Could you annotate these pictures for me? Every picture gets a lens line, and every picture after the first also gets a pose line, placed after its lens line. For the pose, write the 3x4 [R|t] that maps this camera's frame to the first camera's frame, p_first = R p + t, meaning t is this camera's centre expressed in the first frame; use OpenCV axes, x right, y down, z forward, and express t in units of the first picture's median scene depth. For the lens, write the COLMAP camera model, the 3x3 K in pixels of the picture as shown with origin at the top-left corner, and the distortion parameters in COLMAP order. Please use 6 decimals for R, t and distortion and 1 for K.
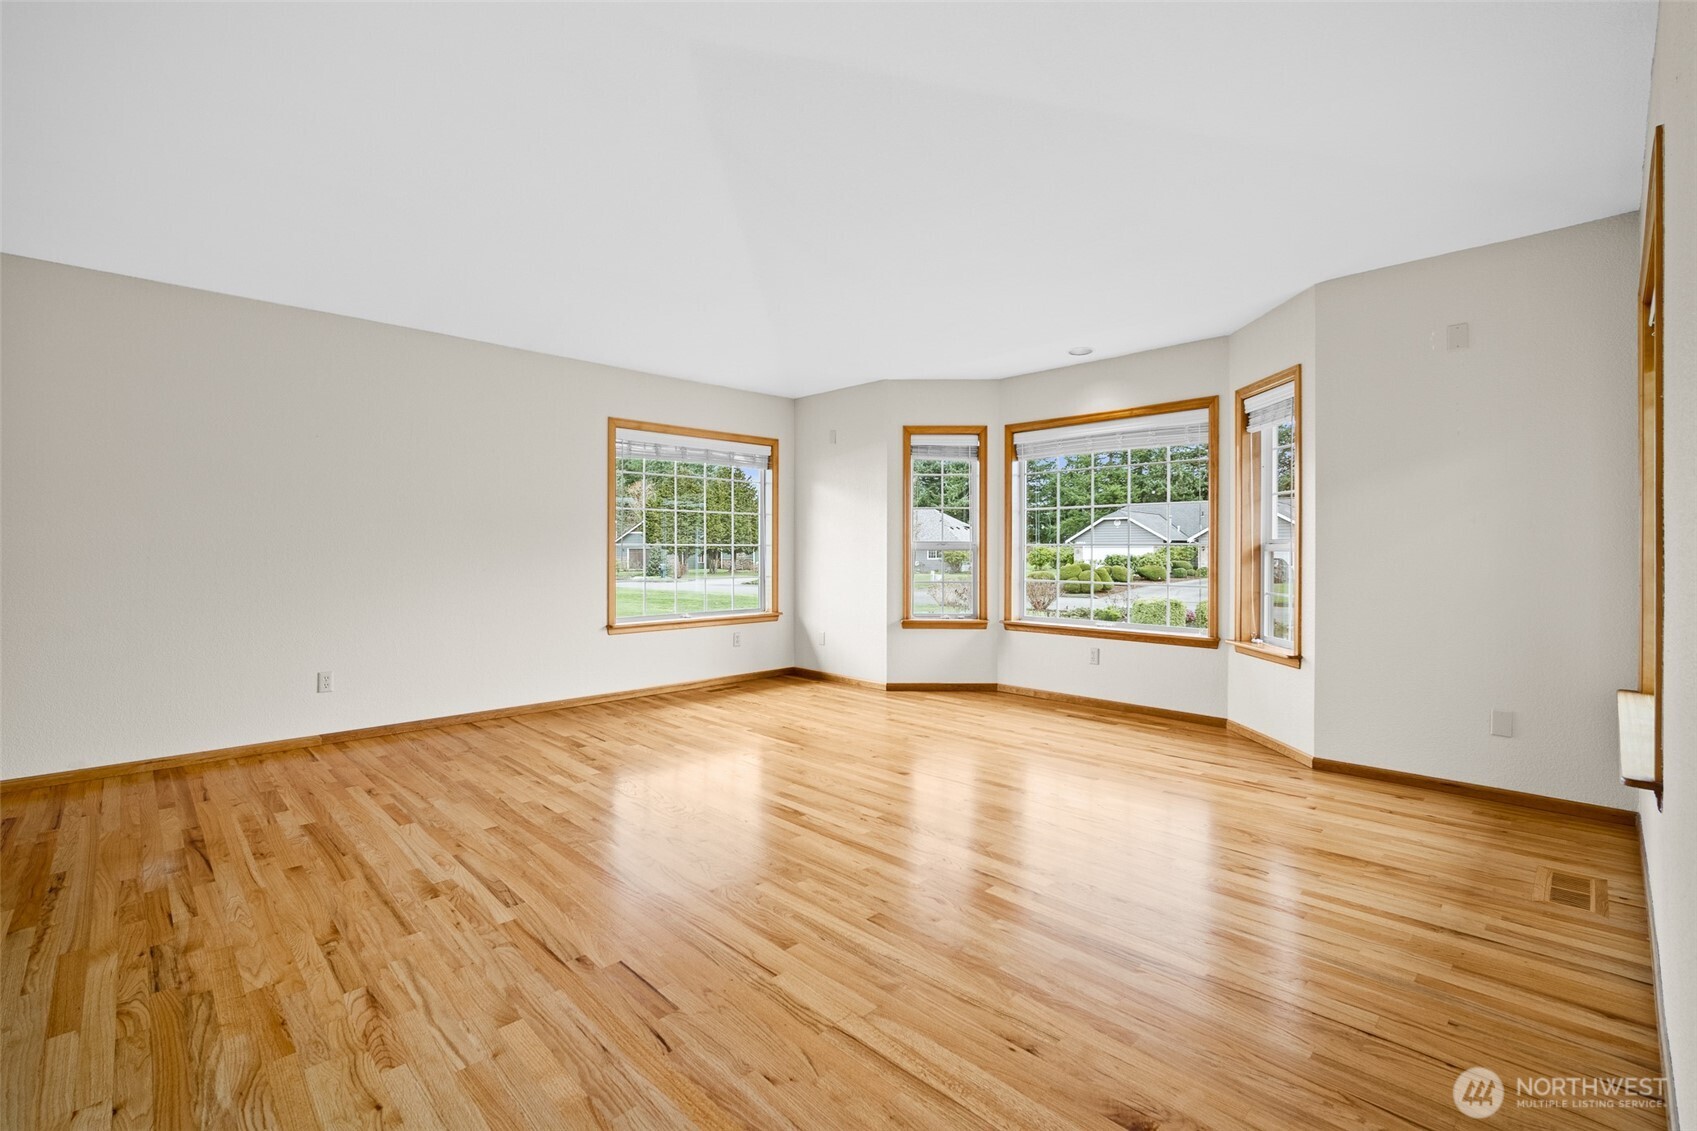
lens RADIAL K [[746.1, 0, 850.0], [0, 746.1, 555.9], [0, 0, 1]] dist [-0.011650, 0.004948]
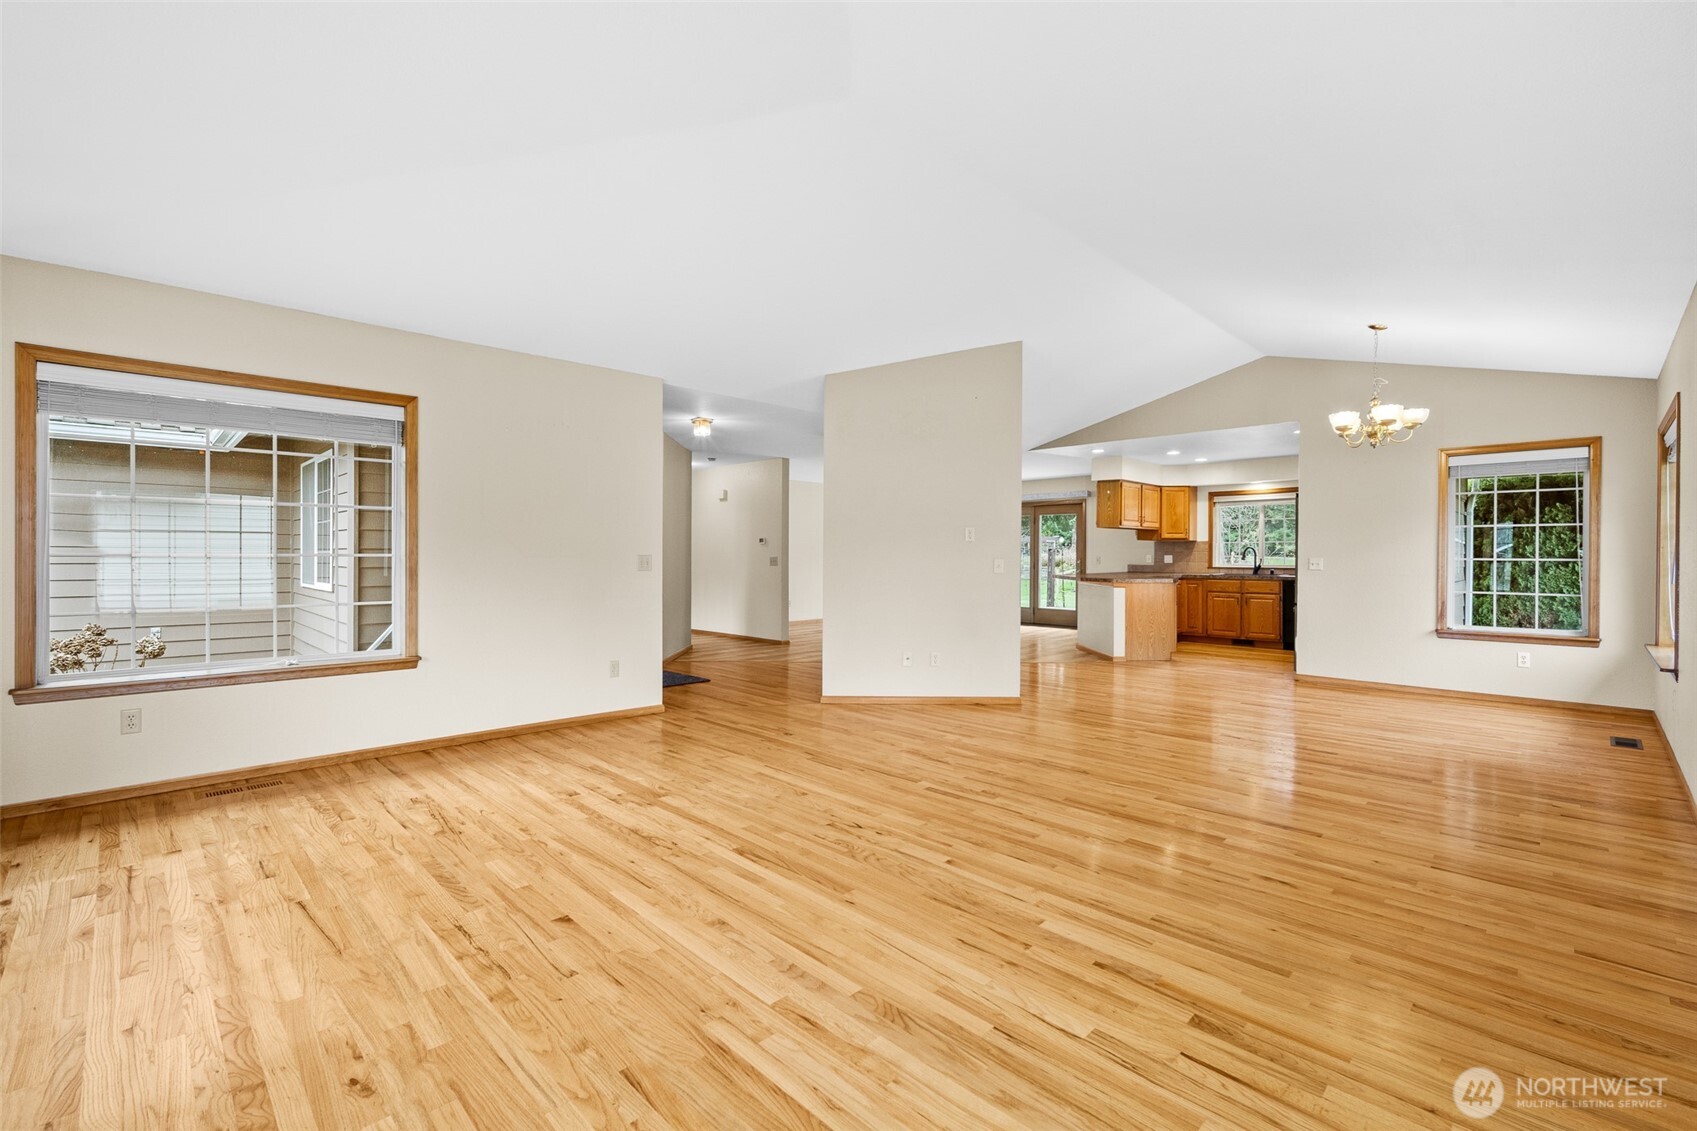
lens RADIAL K [[746.1, 0, 846.0], [0, 746.1, 554.4], [0, 0, 1]] dist [-0.011650, 0.004948]
pose [[-0.999974, -0.004292, -0.005876, -0.109703], [-0.004330, 0.999969, 0.006514, -0.019551], [0.005848, 0.006539, -0.999962, 1.086406]]
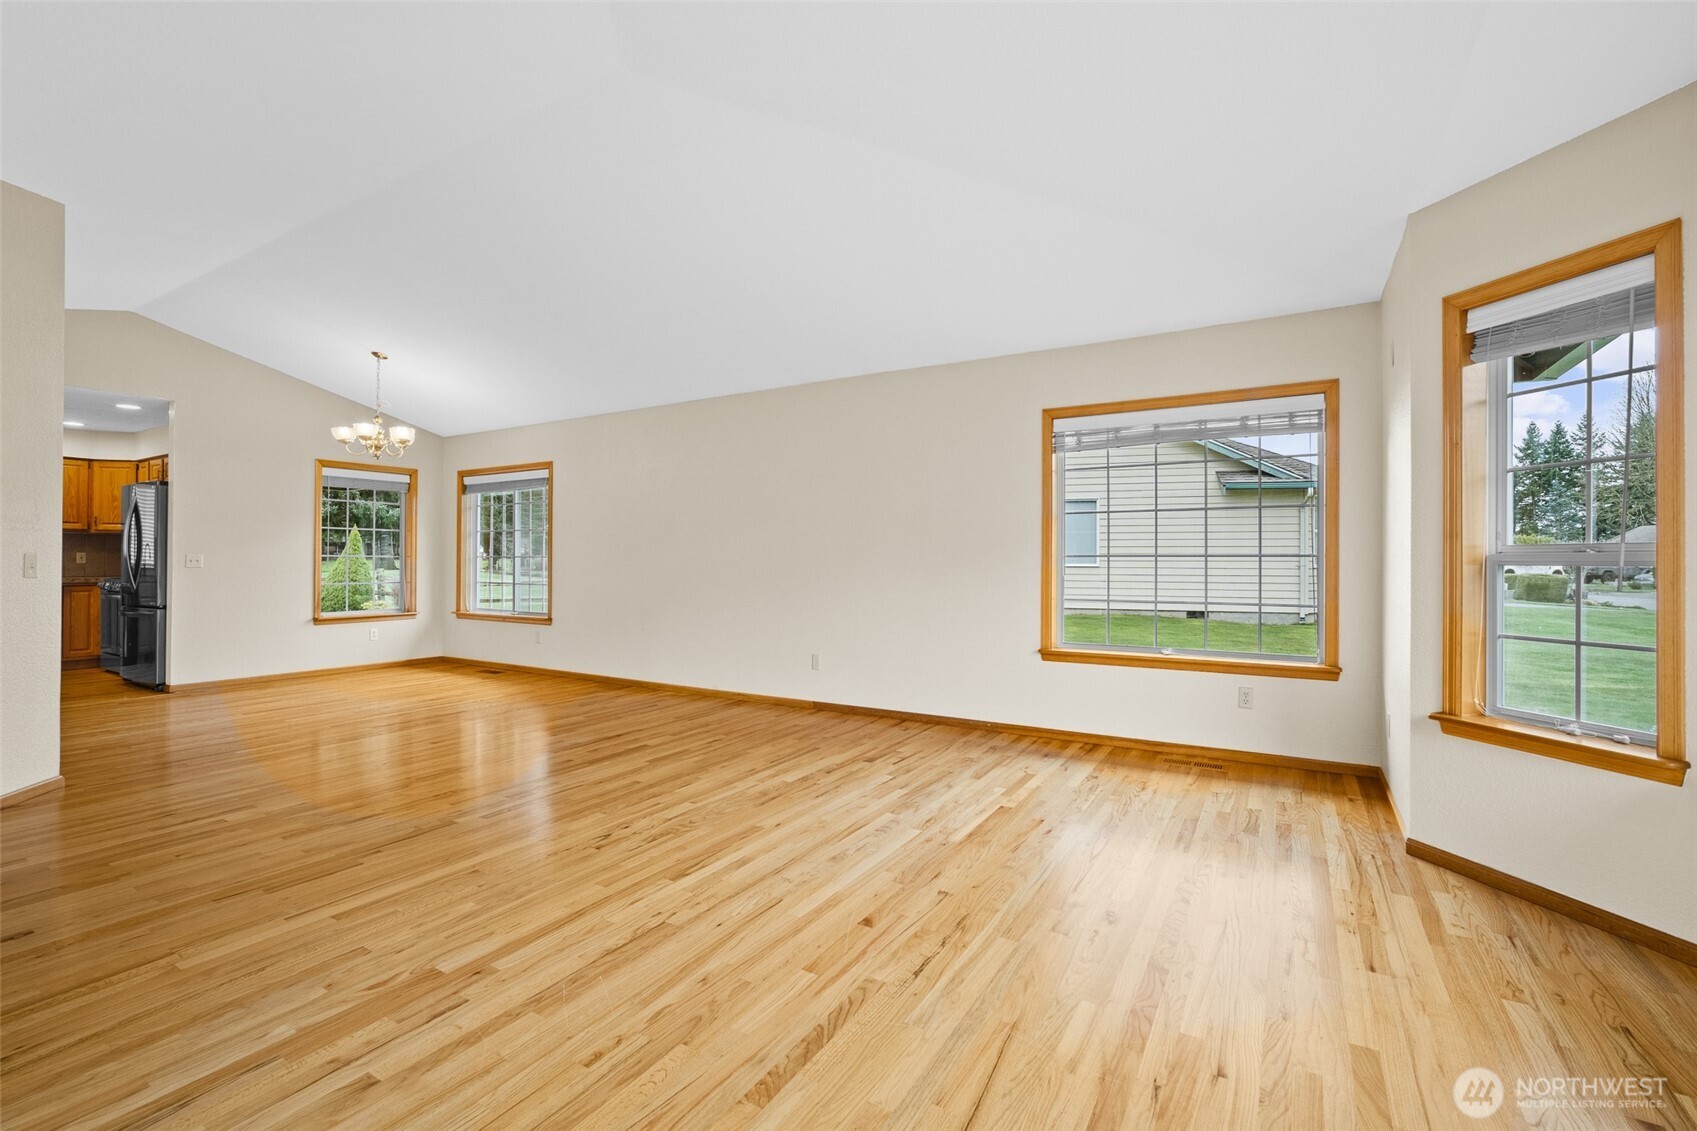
lens RADIAL K [[746.1, 0, 845.5], [0, 746.1, 556.4], [0, 0, 1]] dist [-0.011650, 0.004948]
pose [[0.244326, -0.001080, -0.969693, 0.448136], [-0.007253, 0.999969, -0.002941, -0.009921], [0.969666, 0.007751, 0.244310, 0.547614]]
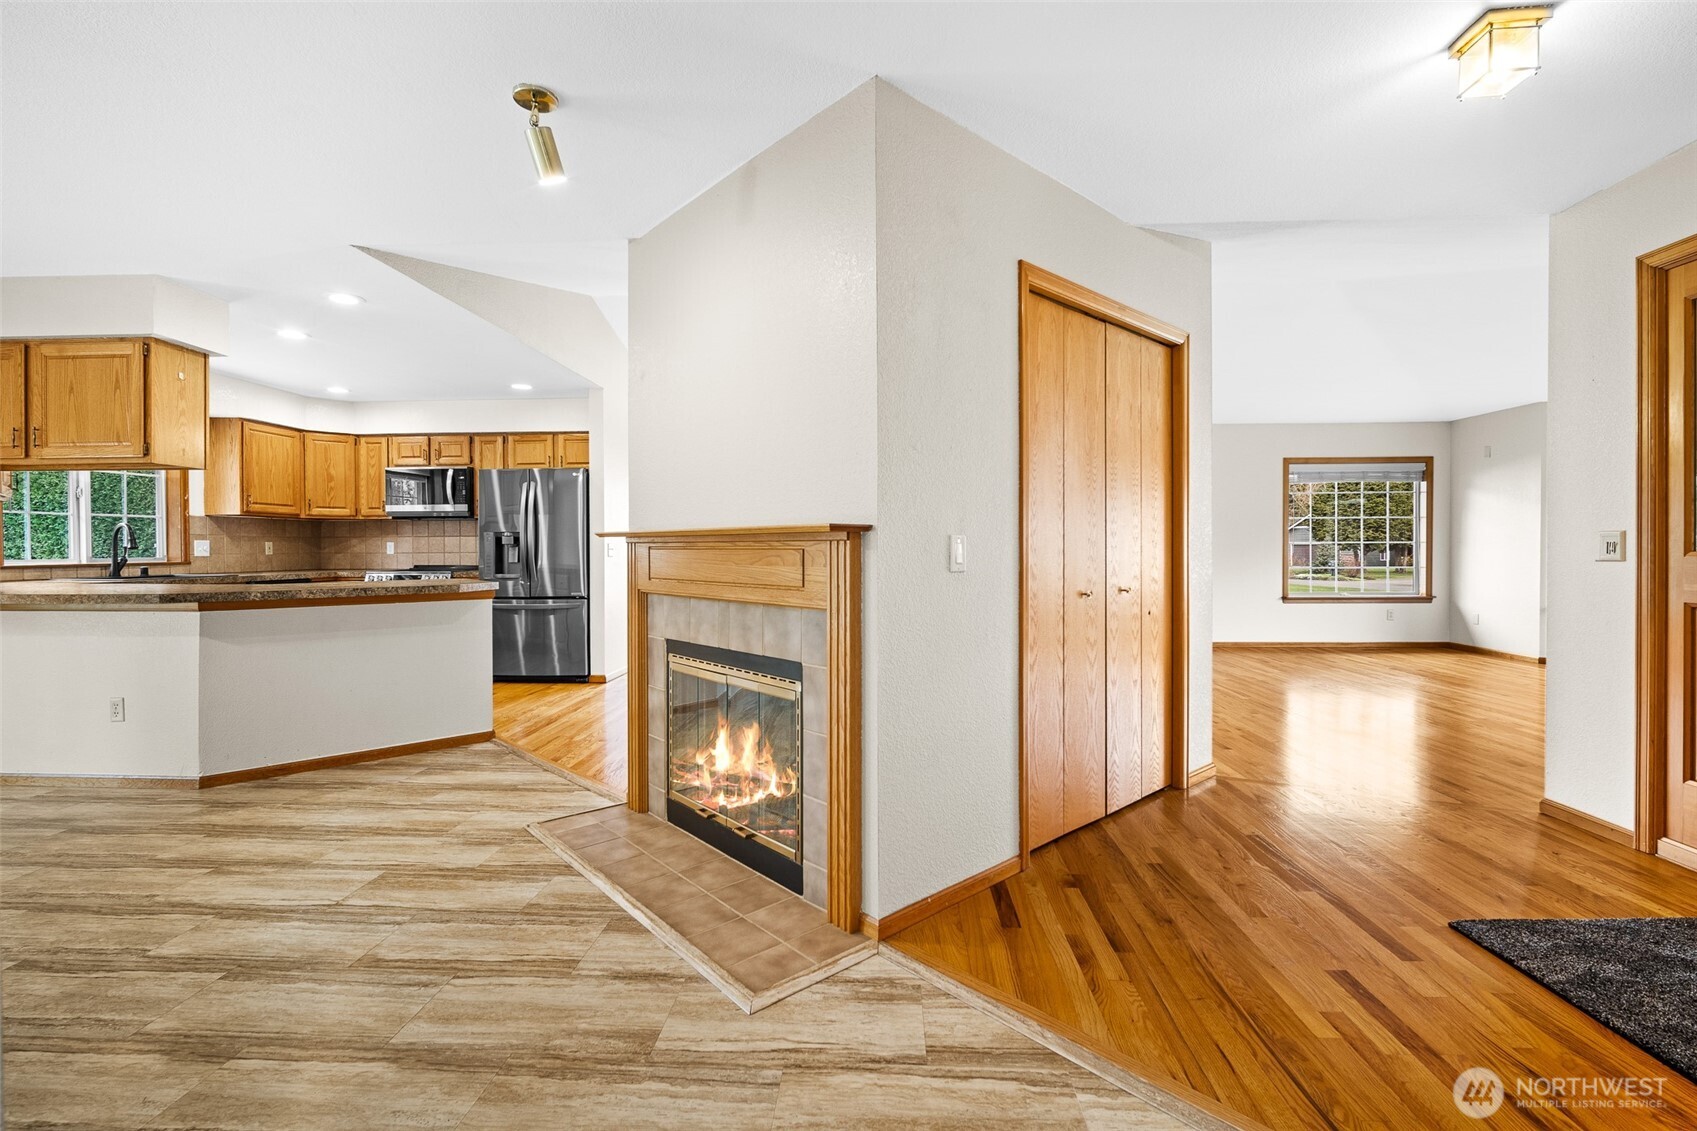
lens RADIAL K [[746.1, 0, 844.1], [0, 746.1, 557.5], [0, 0, 1]] dist [-0.011650, 0.004948]
pose [[0.674805, 0.005048, -0.737979, 0.178318], [-0.000653, 0.999980, 0.006244, 0.005221], [0.737996, -0.003731, 0.674795, -0.641525]]
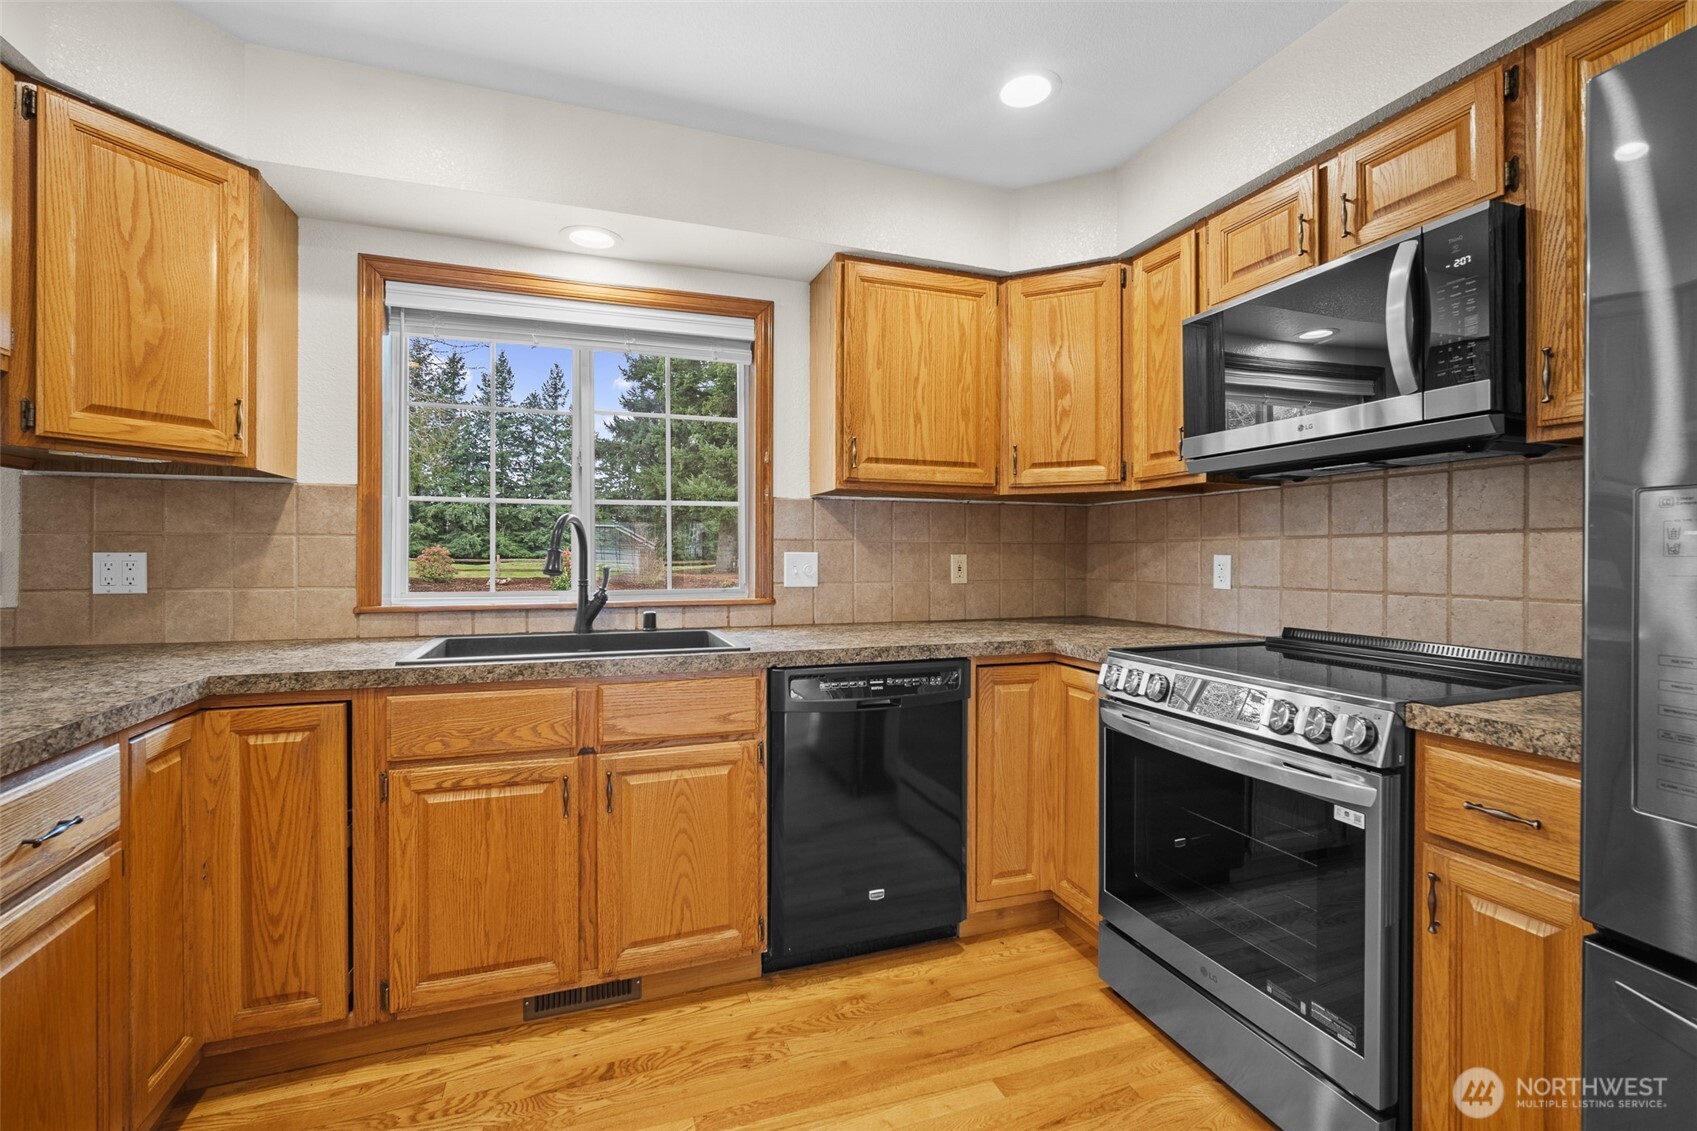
lens RADIAL K [[746.1, 0, 852.9], [0, 746.1, 559.5], [0, 0, 1]] dist [-0.011650, 0.004948]
pose [[-0.416431, -0.000085, -0.909167, -0.781895], [-0.008937, 0.999952, 0.004000, -0.009401], [0.909124, 0.009791, -0.416412, -0.374435]]
